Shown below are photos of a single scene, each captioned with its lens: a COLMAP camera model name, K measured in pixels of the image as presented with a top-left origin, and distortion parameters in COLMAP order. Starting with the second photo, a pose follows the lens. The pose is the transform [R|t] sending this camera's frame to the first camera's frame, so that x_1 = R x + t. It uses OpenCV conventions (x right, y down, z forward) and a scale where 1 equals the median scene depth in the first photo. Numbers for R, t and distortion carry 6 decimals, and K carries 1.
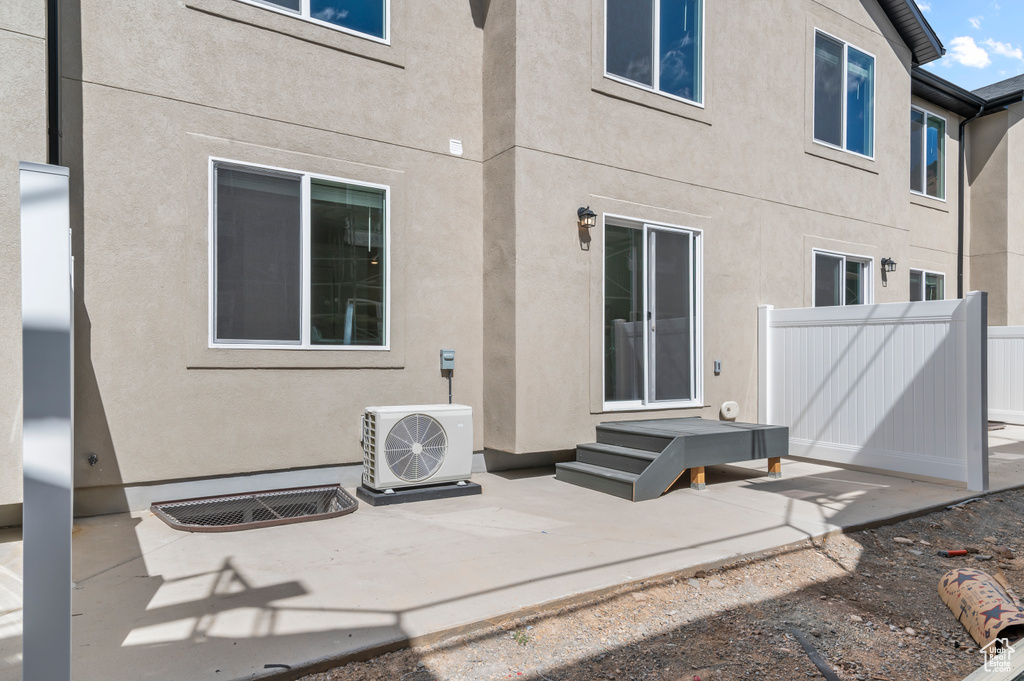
lens RADIAL K [[651.6, 0, 513.5], [0, 651.6, 346.9], [0, 0, 1]] dist [0.032350, -0.001977]
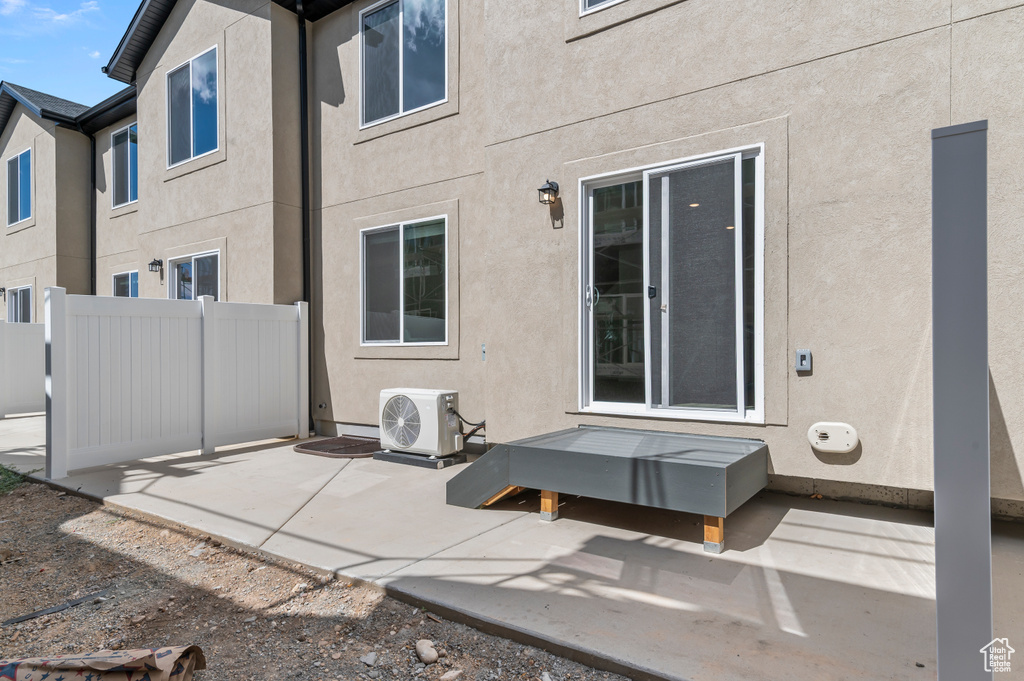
lens RADIAL K [[579.3, 0, 513.2], [0, 579.3, 347.6], [0, 0, 1]] dist [0.017504, 0.000062]
pose [[0.372150, -0.012454, -0.928089, 0.912794], [0.023763, 0.999710, -0.003886, 0.017354], [0.927868, -0.020608, 0.372338, 0.720441]]
